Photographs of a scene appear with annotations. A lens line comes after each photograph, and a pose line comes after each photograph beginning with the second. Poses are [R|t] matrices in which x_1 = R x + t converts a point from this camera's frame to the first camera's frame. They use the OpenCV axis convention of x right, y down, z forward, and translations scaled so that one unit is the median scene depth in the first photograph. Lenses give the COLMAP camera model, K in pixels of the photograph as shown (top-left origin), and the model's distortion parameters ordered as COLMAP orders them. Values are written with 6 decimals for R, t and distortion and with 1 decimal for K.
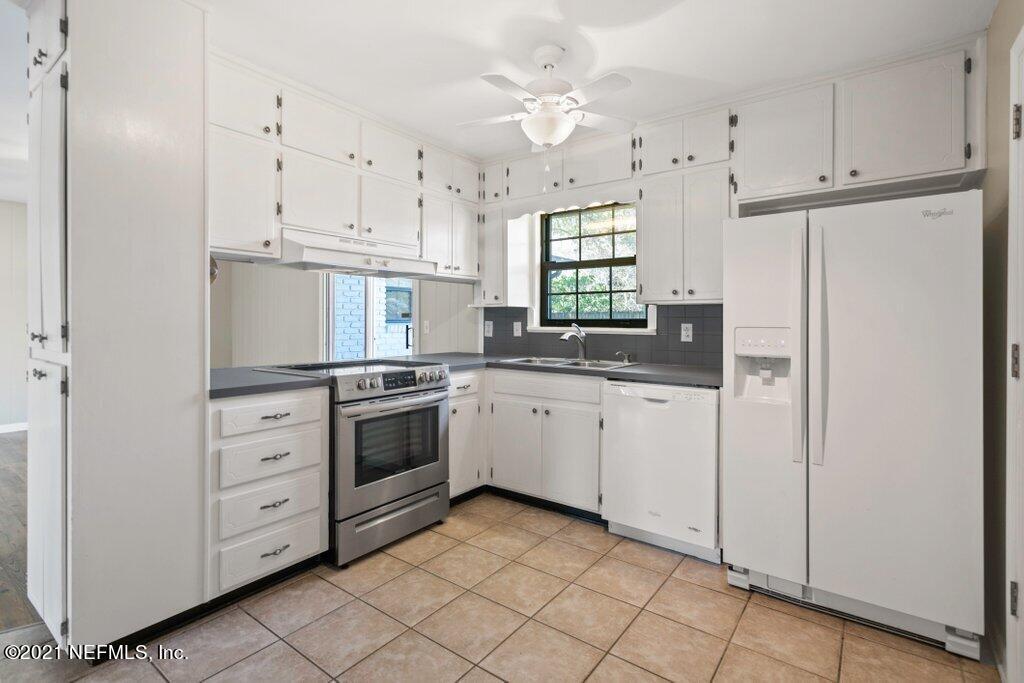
lens RADIAL K [[483.9, 0, 502.2], [0, 483.9, 321.1], [0, 0, 1]] dist [0.000953, 0.000592]
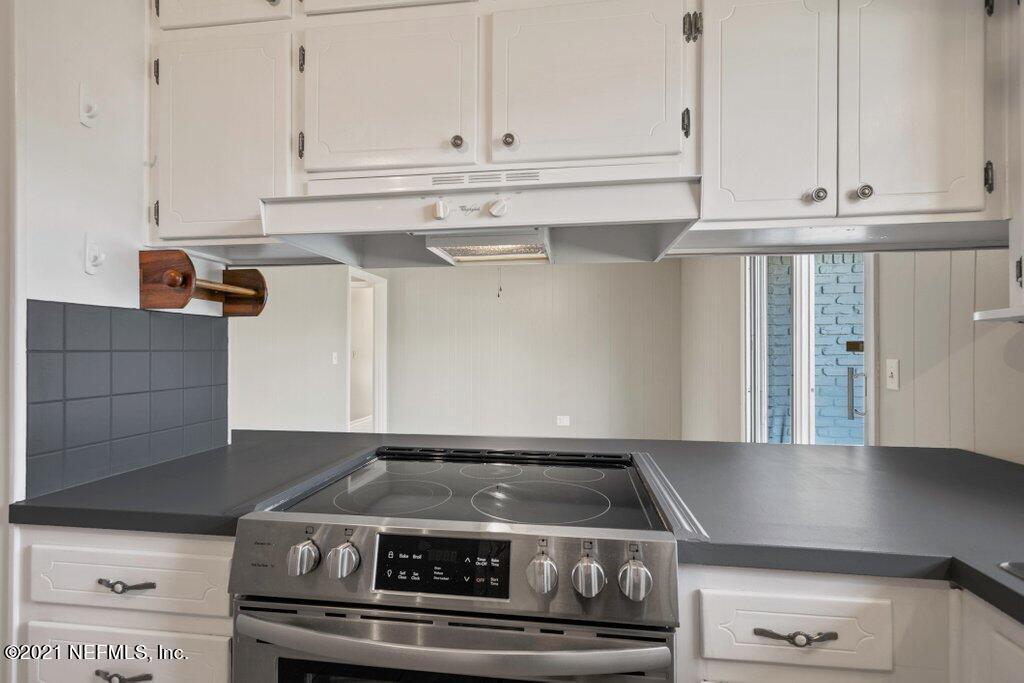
lens RADIAL K [[482.9, 0, 513.4], [0, 482.9, 348.4], [0, 0, 1]] dist [-0.000134, 0.000196]
pose [[0.493651, -0.002886, -0.869655, 0.080559], [0.001340, 0.999996, -0.002557, -0.016322], [0.869659, 0.000097, 0.493653, 0.882900]]
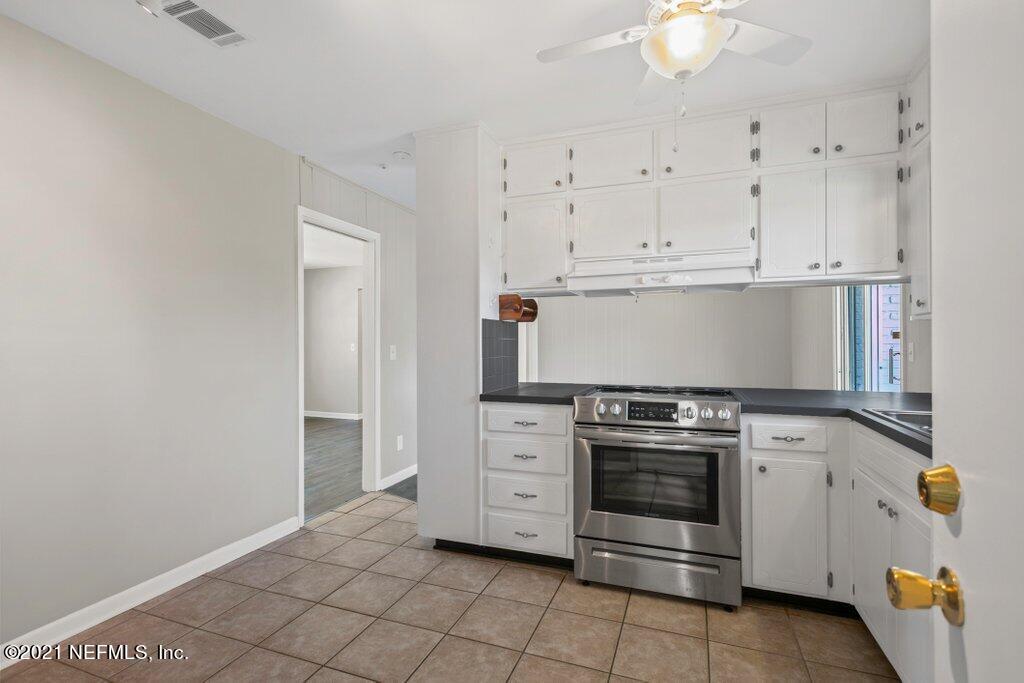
lens RADIAL K [[480.5, 0, 514.7], [0, 480.5, 342.5], [0, 0, 1]] dist [0.001000, 0.000394]
pose [[0.289638, -0.006210, -0.957116, 0.550676], [0.004345, 0.999977, -0.005173, 0.000040], [0.957126, -0.002660, 0.289658, 0.505801]]
